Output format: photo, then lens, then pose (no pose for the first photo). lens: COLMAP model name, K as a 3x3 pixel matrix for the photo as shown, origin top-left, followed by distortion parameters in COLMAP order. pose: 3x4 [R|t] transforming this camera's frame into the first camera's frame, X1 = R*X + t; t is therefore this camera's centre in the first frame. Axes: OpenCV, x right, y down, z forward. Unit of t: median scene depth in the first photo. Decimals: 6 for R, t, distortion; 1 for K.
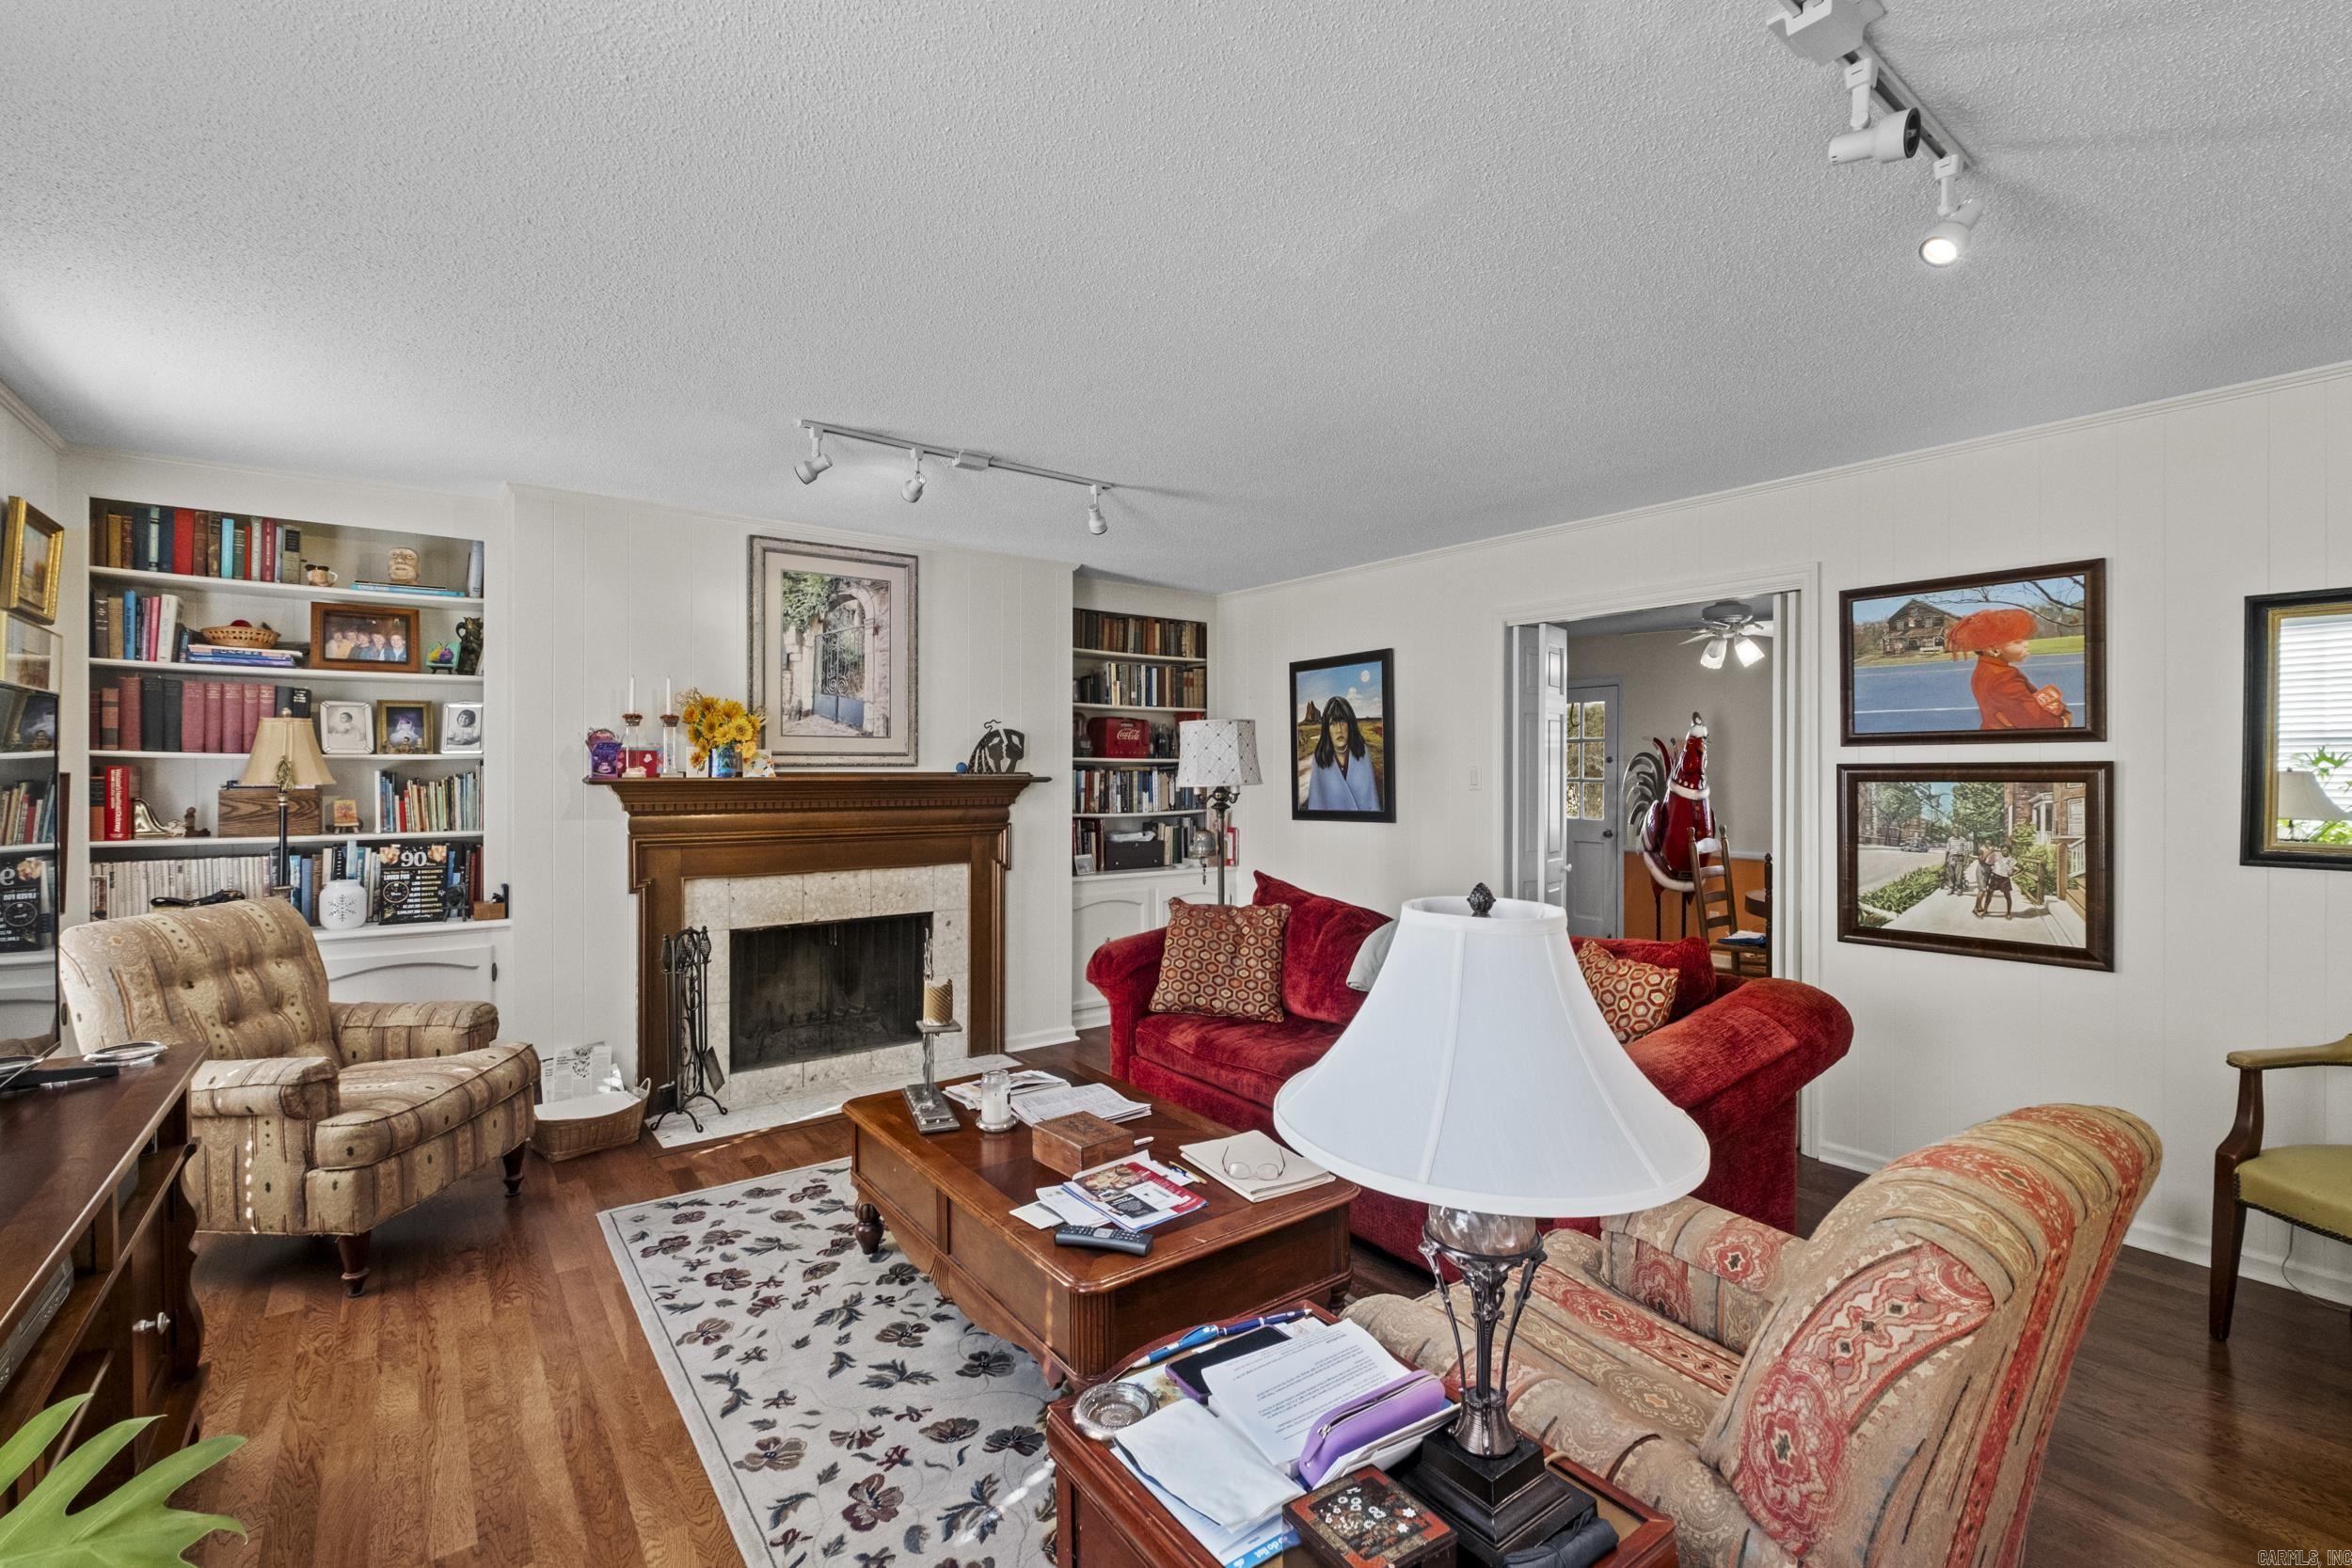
lens RADIAL K [[1037.6, 0, 1159.1], [0, 1037.6, 774.4], [0, 0, 1]] dist [-0.005778, -0.000416]
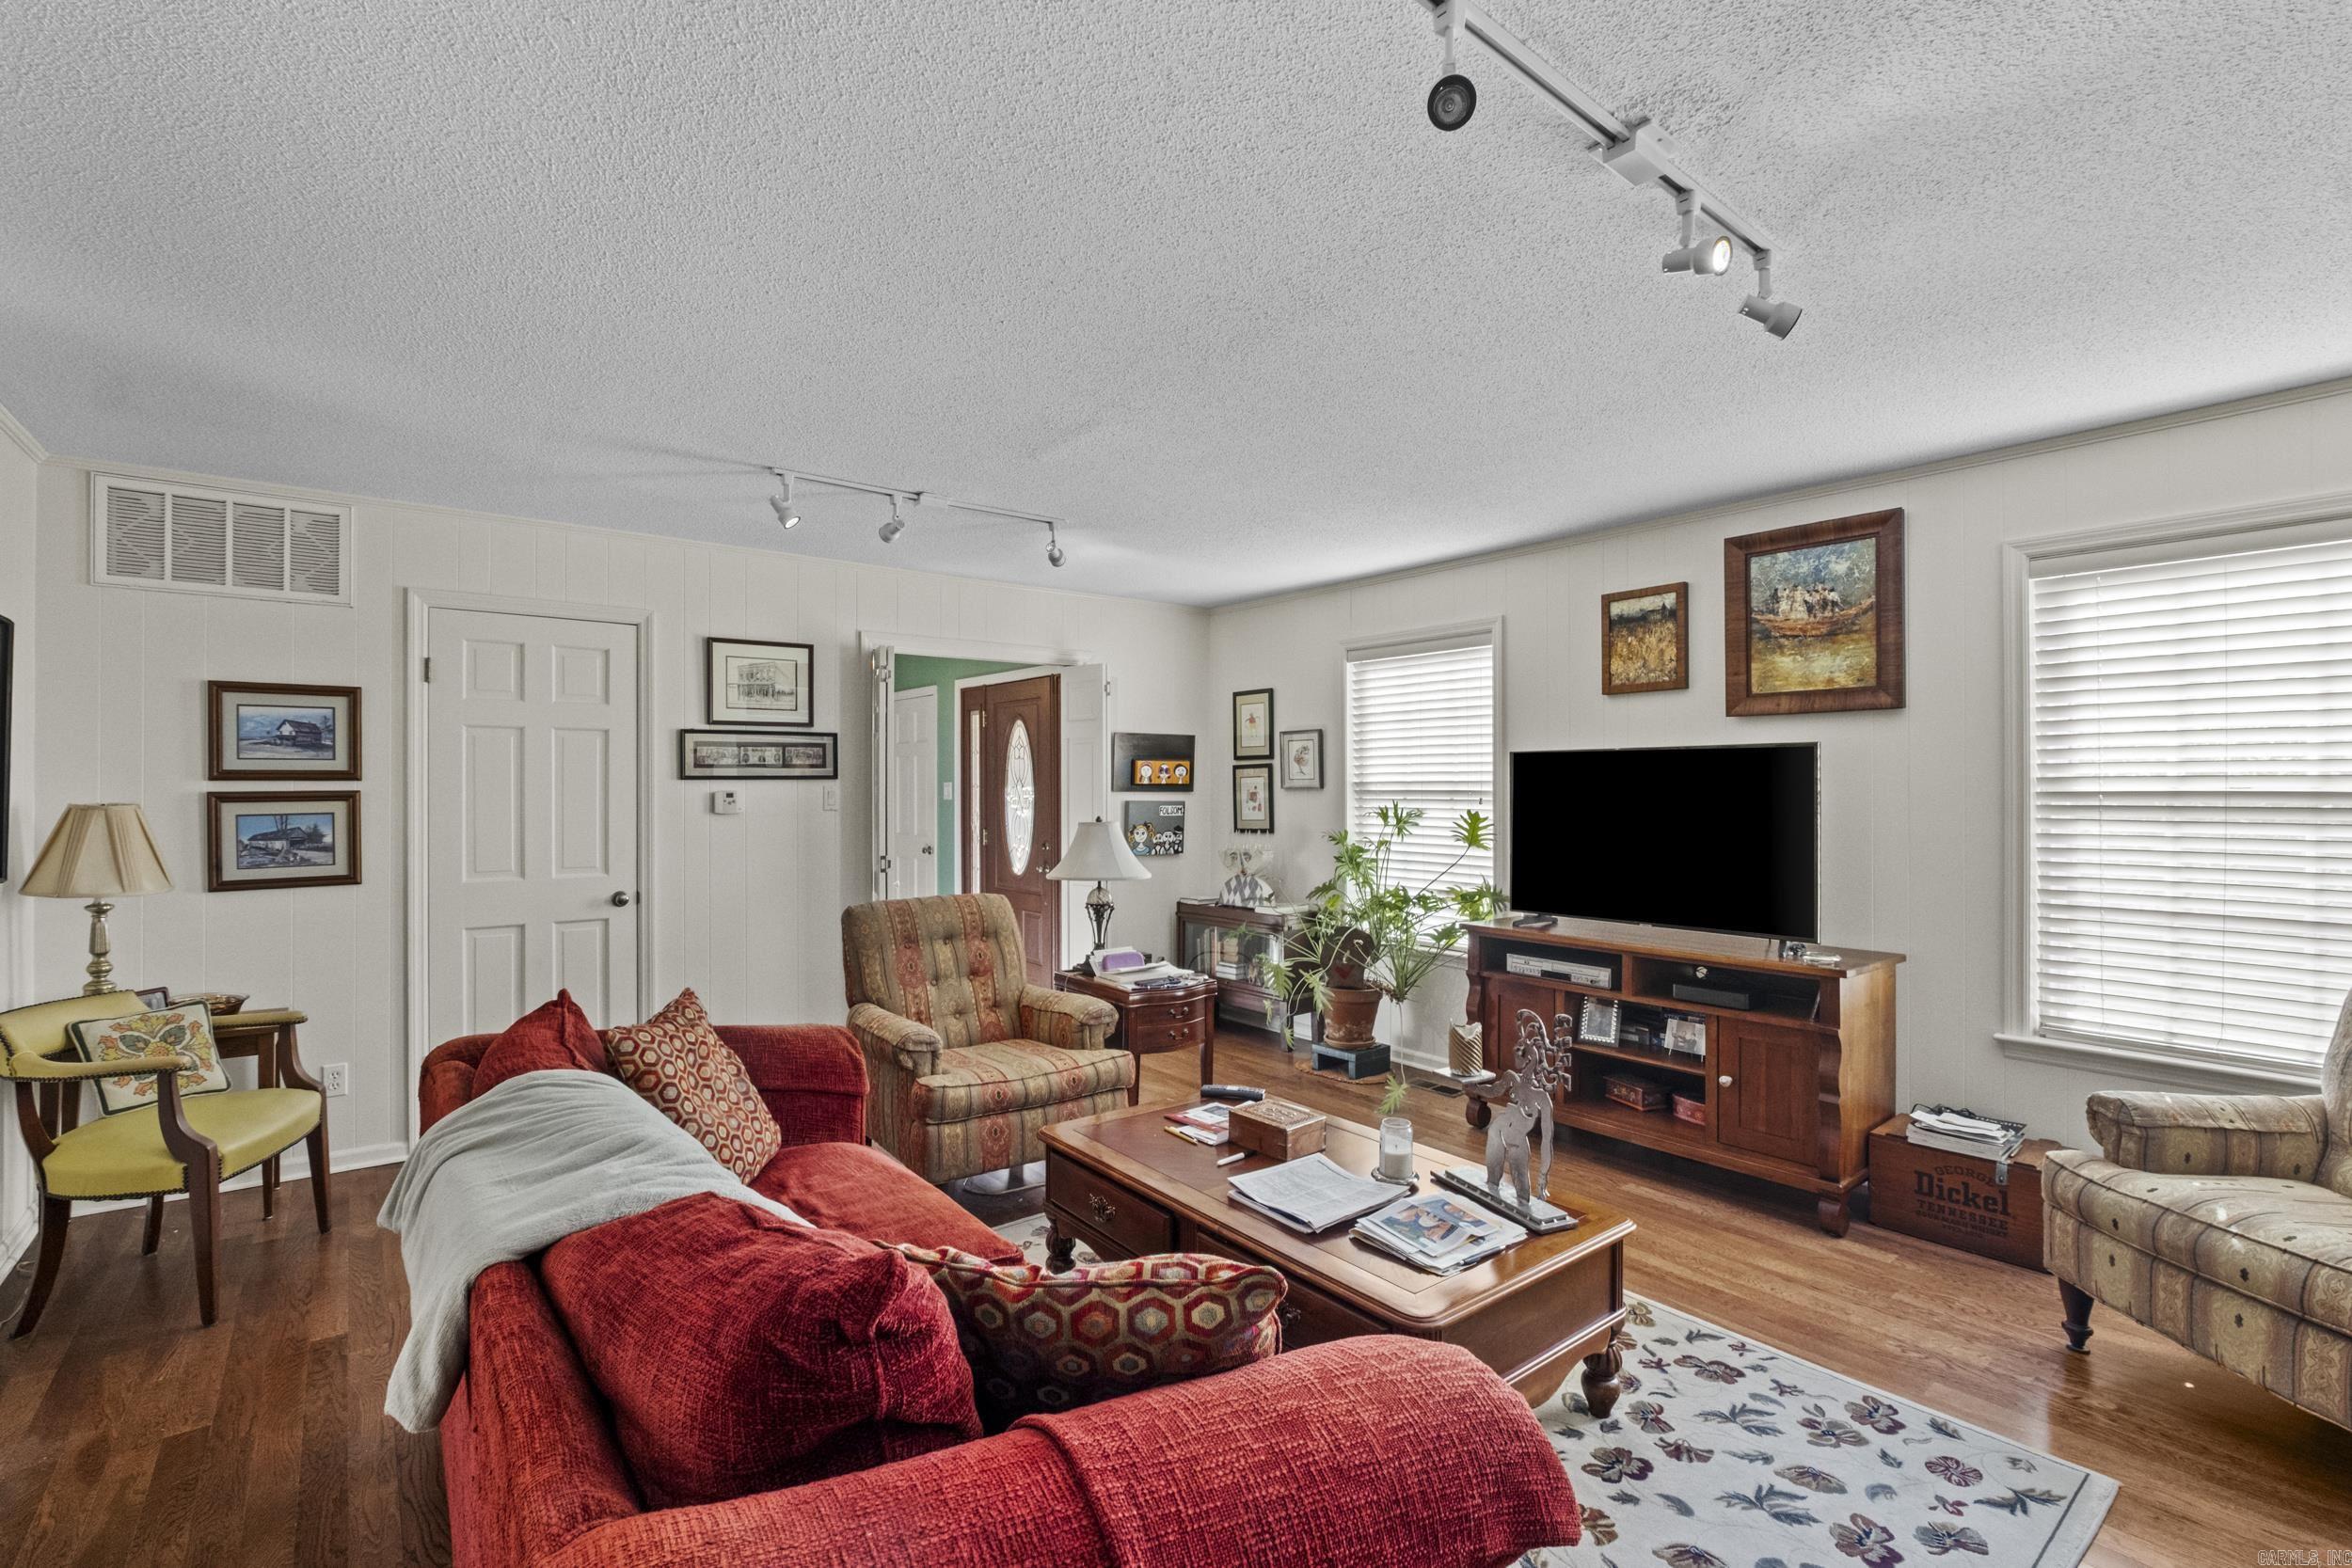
lens RADIAL K [[1037.6, 0, 1158.0], [0, 1037.6, 779.8], [0, 0, 1]] dist [-0.005778, -0.000416]
pose [[-0.999351, 0.000712, -0.036013, 0.054037], [0.000892, 0.999987, -0.004978, -0.003009], [0.036009, -0.005007, -0.999339, 1.279315]]
